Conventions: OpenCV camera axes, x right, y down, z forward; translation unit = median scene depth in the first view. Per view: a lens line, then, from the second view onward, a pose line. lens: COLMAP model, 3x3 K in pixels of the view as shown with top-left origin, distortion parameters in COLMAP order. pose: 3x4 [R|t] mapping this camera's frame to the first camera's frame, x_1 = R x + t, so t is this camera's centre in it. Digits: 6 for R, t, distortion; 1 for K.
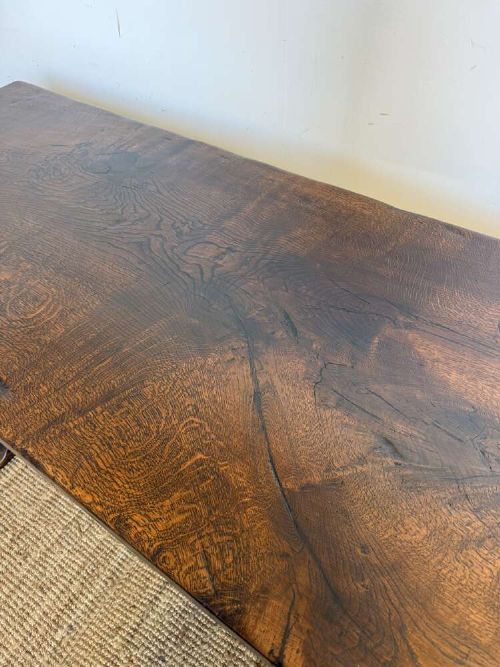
lens RADIAL K [[475.9, 0, 250.0], [0, 475.9, 333.5], [0, 0, 1]] dist [0.076727, -0.105612]
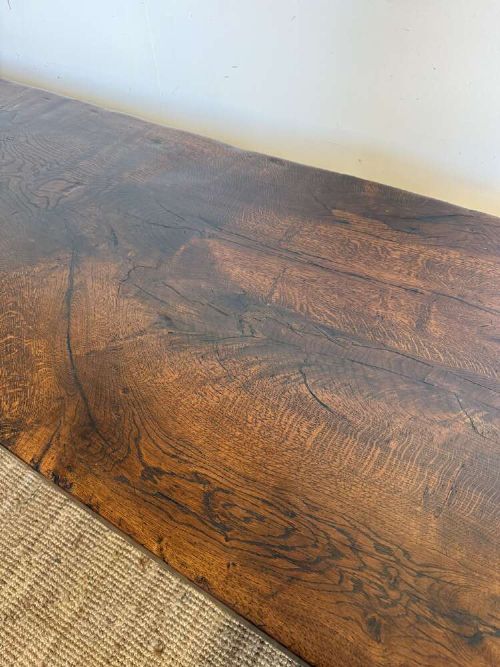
lens RADIAL K [[475.9, 0, 250.0], [0, 475.9, 333.5], [0, 0, 1]] dist [0.076727, -0.105612]
pose [[0.998878, -0.044725, 0.015598, 0.365949], [0.044457, 0.998864, 0.017175, 0.193883], [-0.016349, -0.016462, 0.999731, -0.169057]]
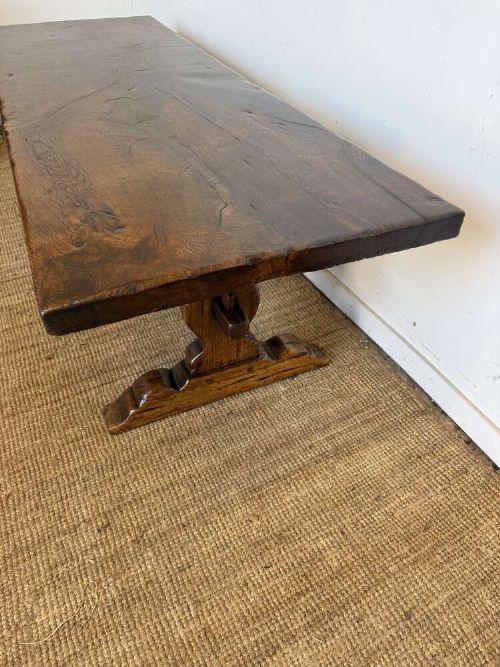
lens RADIAL K [[475.8, 0, 252.8], [0, 475.8, 336.8], [0, 0, 1]] dist [0.033729, -0.076536]
pose [[0.859722, 0.381374, -0.339753, 1.478438], [-0.416946, 0.908236, -0.035557, 0.724987], [0.295015, 0.172228, 0.939842, -0.483682]]
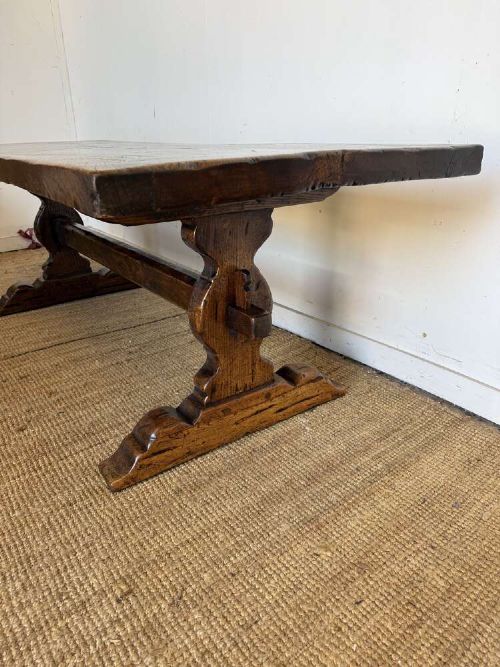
lens RADIAL K [[477.5, 0, 250.0], [0, 477.5, 333.5], [0, 0, 1]] dist [-0.001654, -0.008725]
pose [[0.937497, 0.150043, -0.313984, 1.312710], [-0.269041, 0.884782, -0.380496, 1.212129], [0.220716, 0.441189, 0.869849, -0.249936]]
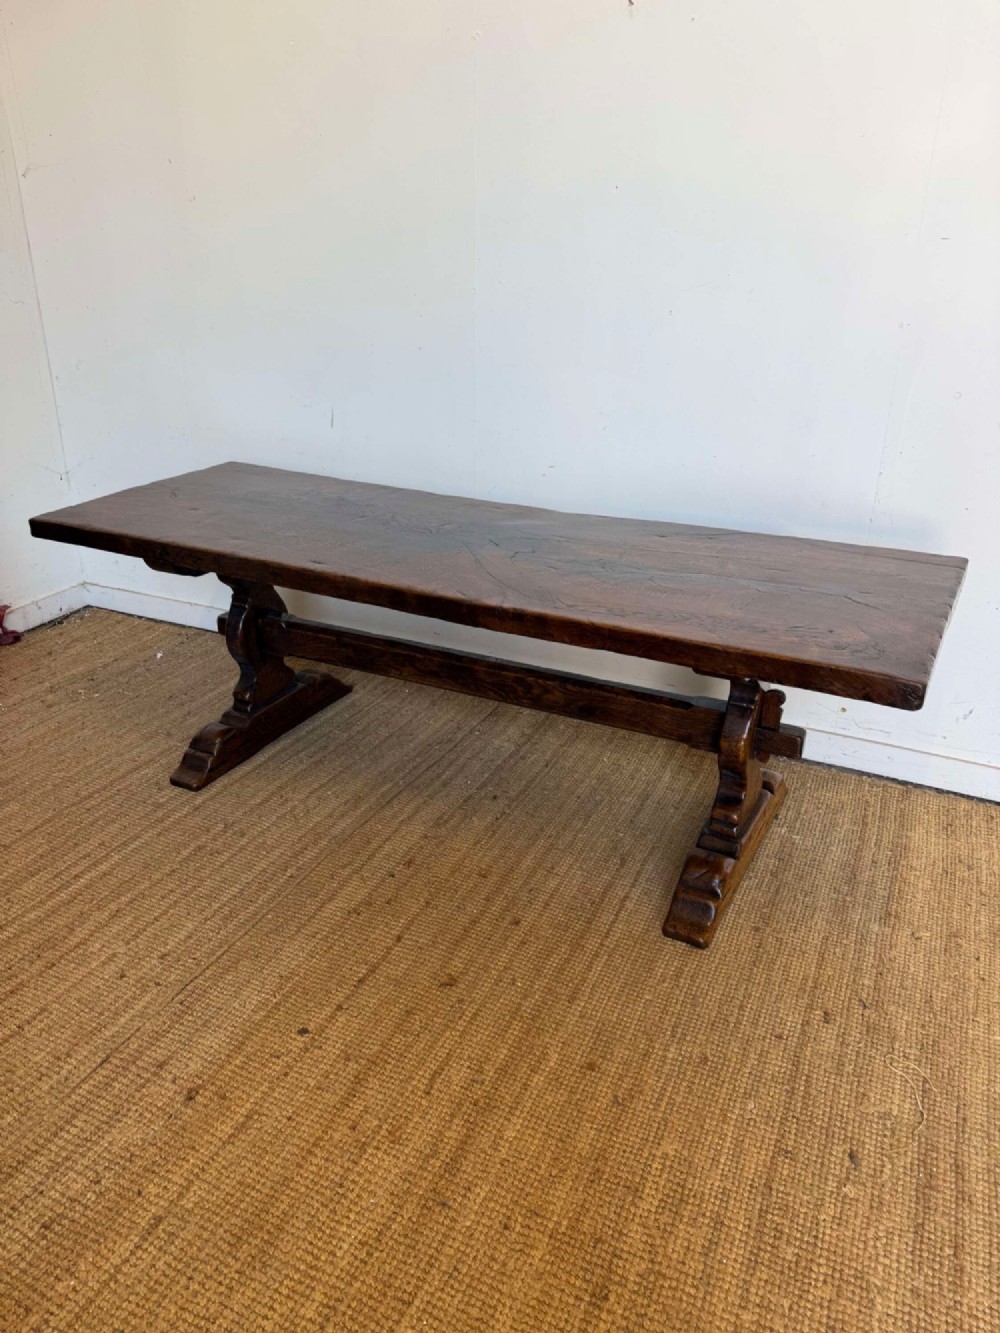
lens RADIAL K [[937.6, 0, 500.0], [0, 937.6, 666.5], [0, 0, 1]] dist [0.146463, -0.321494]
pose [[0.993075, -0.015143, 0.116501, -0.249218], [0.062859, 0.906260, -0.418021, 1.547265], [-0.099250, 0.422450, 0.900936, -1.519403]]
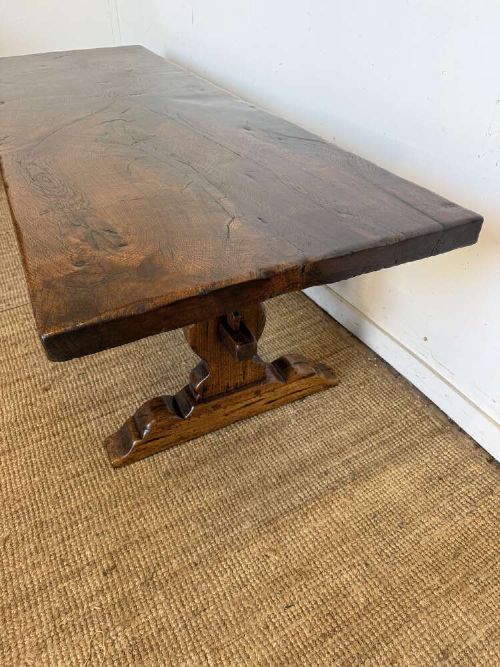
lens RADIAL K [[477.9, 0, 249.8], [0, 477.9, 336.0], [0, 0, 1]] dist [0.012495, -0.034302]
pose [[0.876190, 0.328624, -0.352558, 1.419643], [-0.380579, 0.920576, -0.087746, 0.750616], [0.295721, 0.211058, 0.931667, -0.428937]]
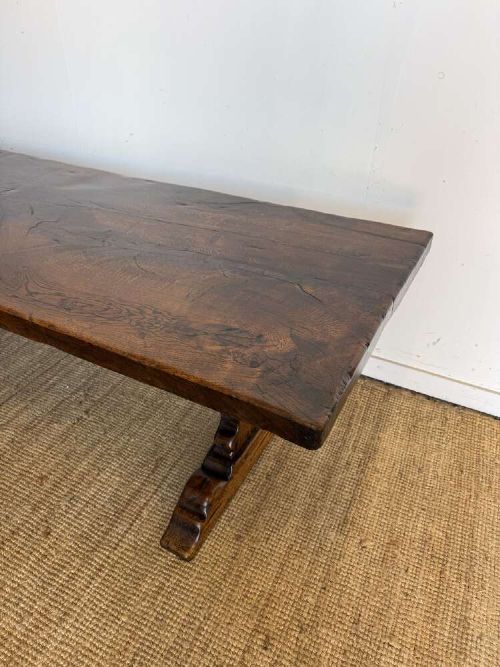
lens RADIAL K [[481.5, 0, 251.7], [0, 481.5, 333.5], [0, 0, 1]] dist [0.000711, -0.015518]
pose [[0.991961, -0.040141, 0.120006, 0.629917], [0.065734, 0.973818, -0.217617, 0.822896], [-0.108129, 0.223756, 0.968629, -0.689993]]
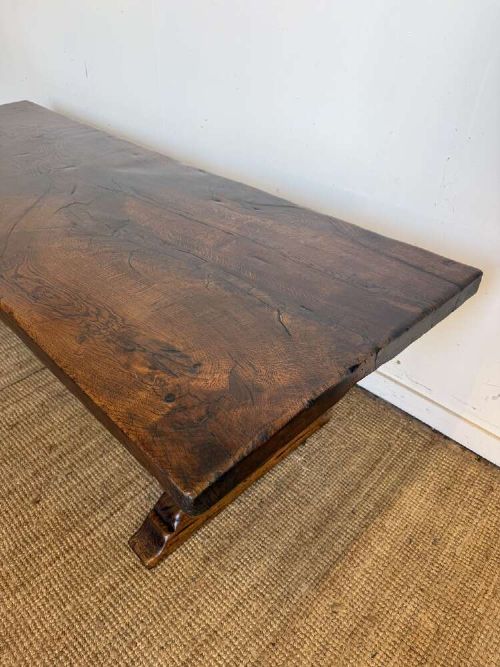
lens RADIAL K [[481.5, 0, 251.7], [0, 481.5, 333.5], [0, 0, 1]] dist [0.000711, -0.015518]
pose [[0.981543, 0.138787, -0.131577, 1.008097], [-0.161119, 0.970756, -0.177973, 0.683648], [0.103029, 0.195888, 0.975199, -0.575926]]
